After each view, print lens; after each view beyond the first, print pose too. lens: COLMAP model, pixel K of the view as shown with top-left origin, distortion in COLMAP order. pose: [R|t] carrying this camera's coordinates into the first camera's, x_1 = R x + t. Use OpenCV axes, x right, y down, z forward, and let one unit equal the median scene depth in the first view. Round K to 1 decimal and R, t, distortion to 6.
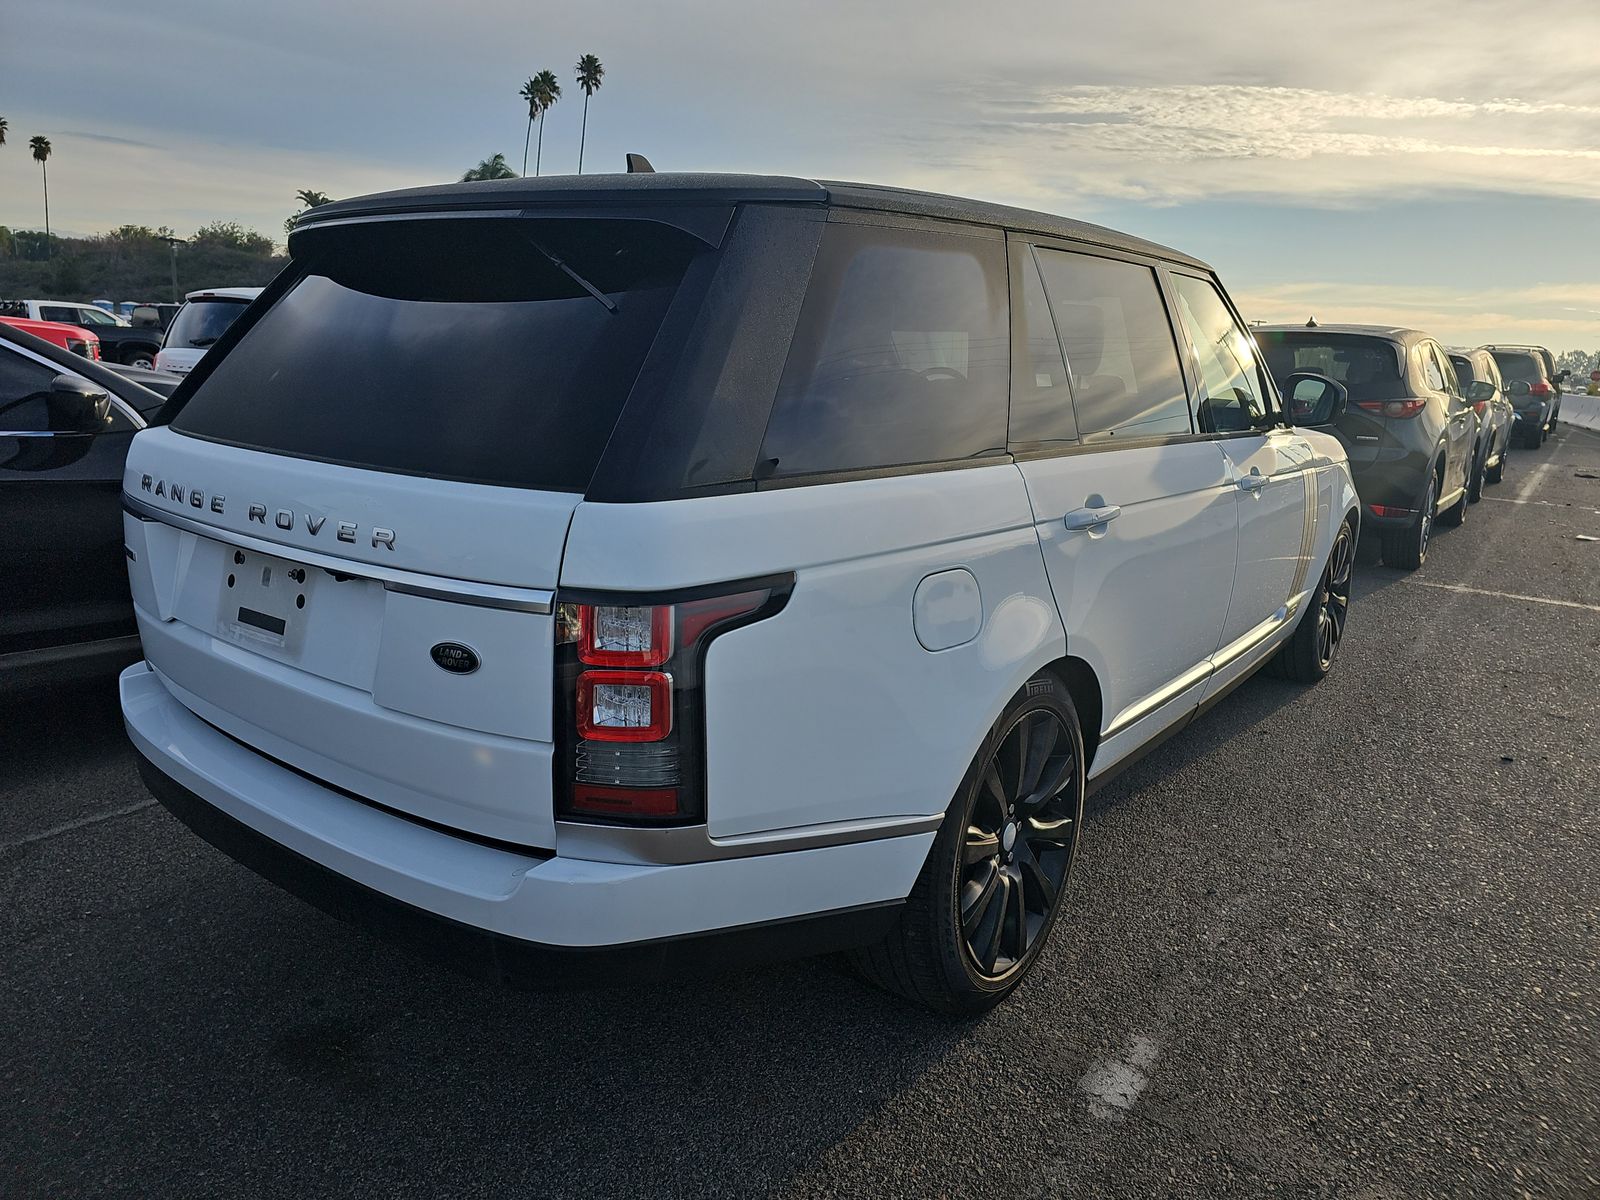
lens RADIAL K [[1082.3, 0, 783.6], [0, 1082.3, 600.0], [0, 0, 1]] dist [0.023844, -0.012432]
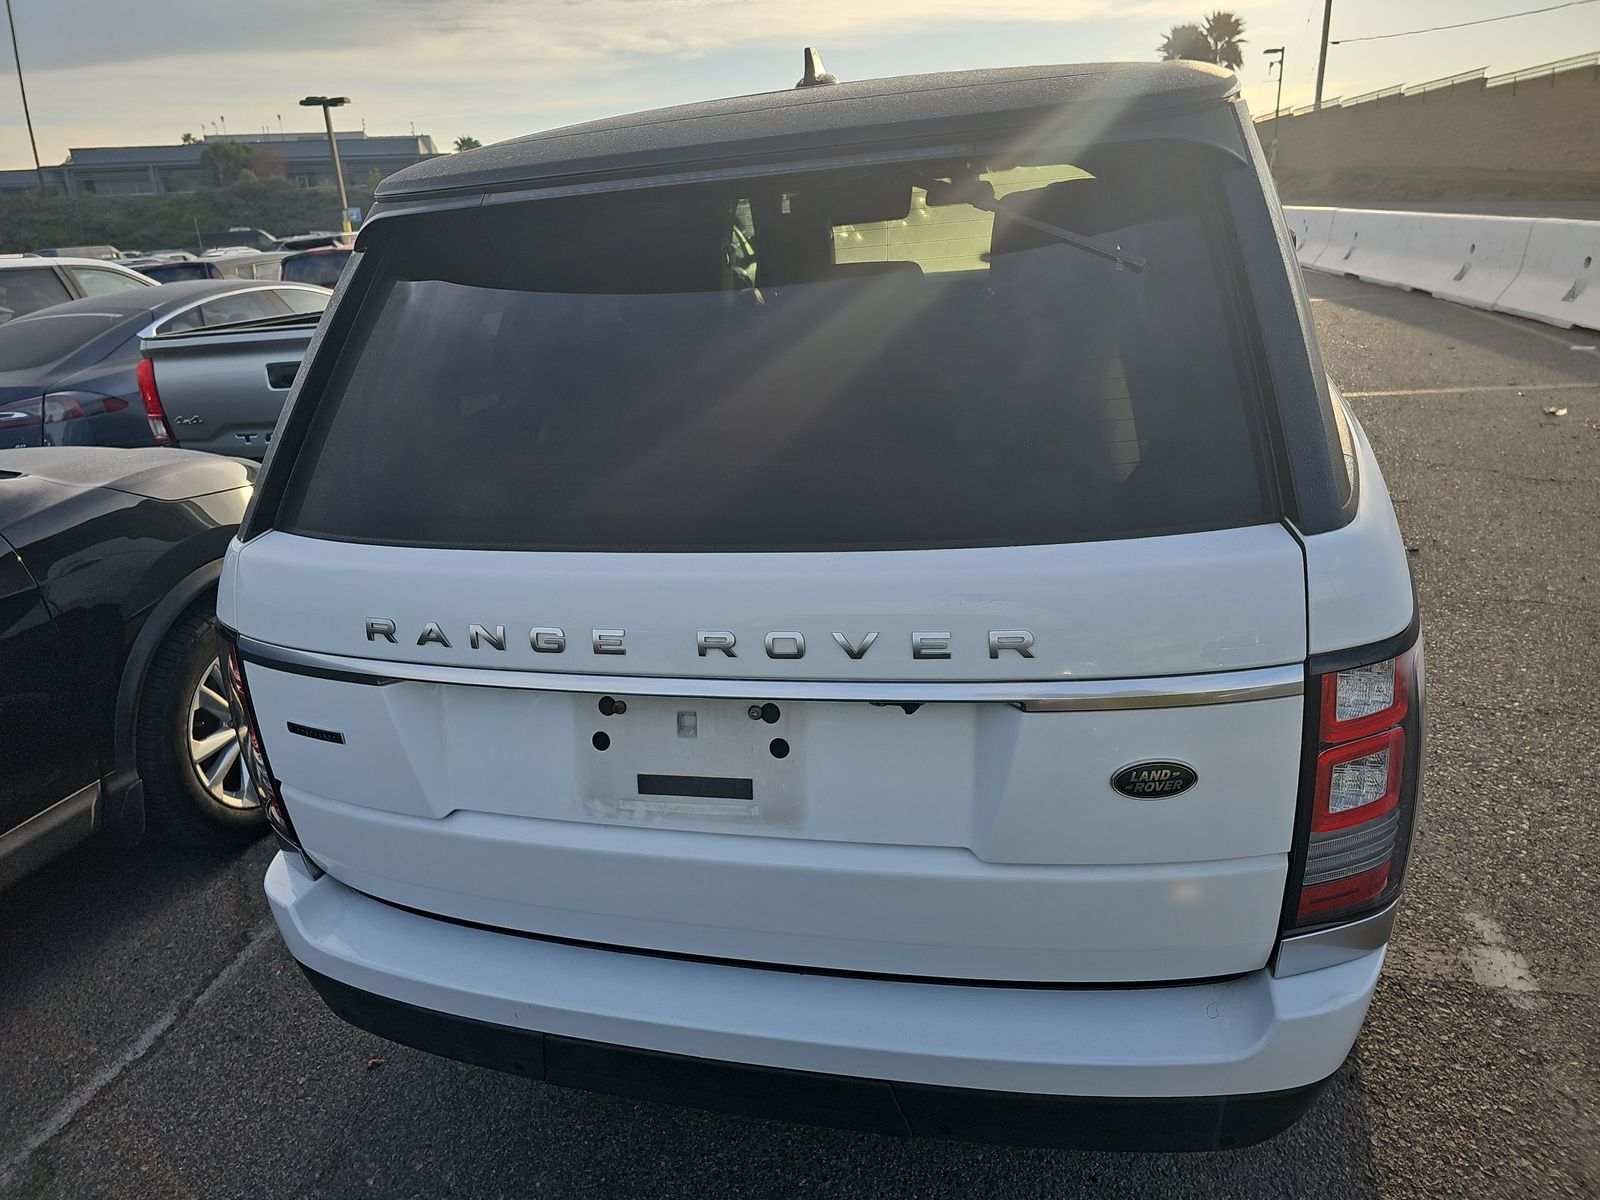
lens RADIAL K [[1082.3, 0, 809.1], [0, 1082.3, 603.0], [0, 0, 1]] dist [0.023844, -0.012432]
pose [[0.918160, -0.233237, 0.320285, -0.621406], [0.197217, 0.970150, 0.141120, -0.182638], [-0.343638, -0.066405, 0.936751, 0.339731]]
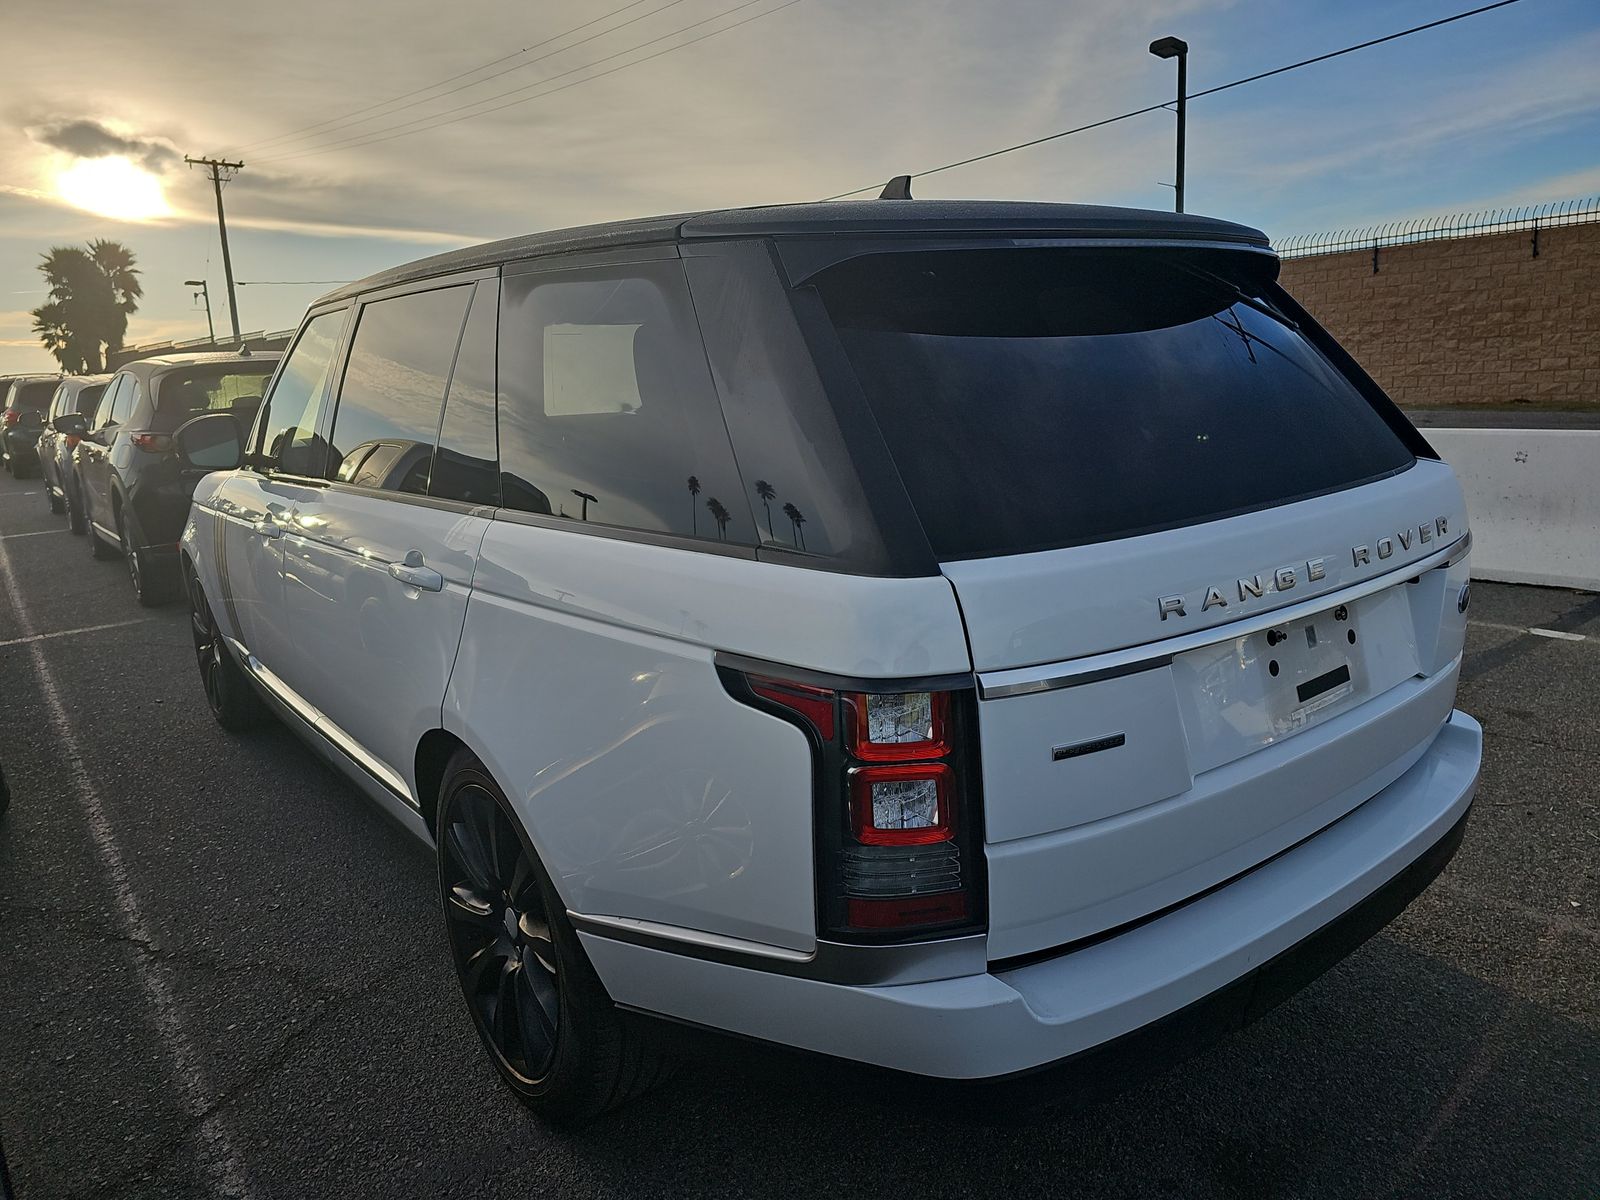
lens RADIAL K [[1082.3, 0, 804.8], [0, 1082.3, 593.3], [0, 0, 1]] dist [0.023844, -0.012432]
pose [[0.259222, -0.250326, 0.932813, -1.442986], [0.284475, 0.942771, 0.173945, -0.336880], [-0.922972, 0.220272, 0.315598, 1.120355]]
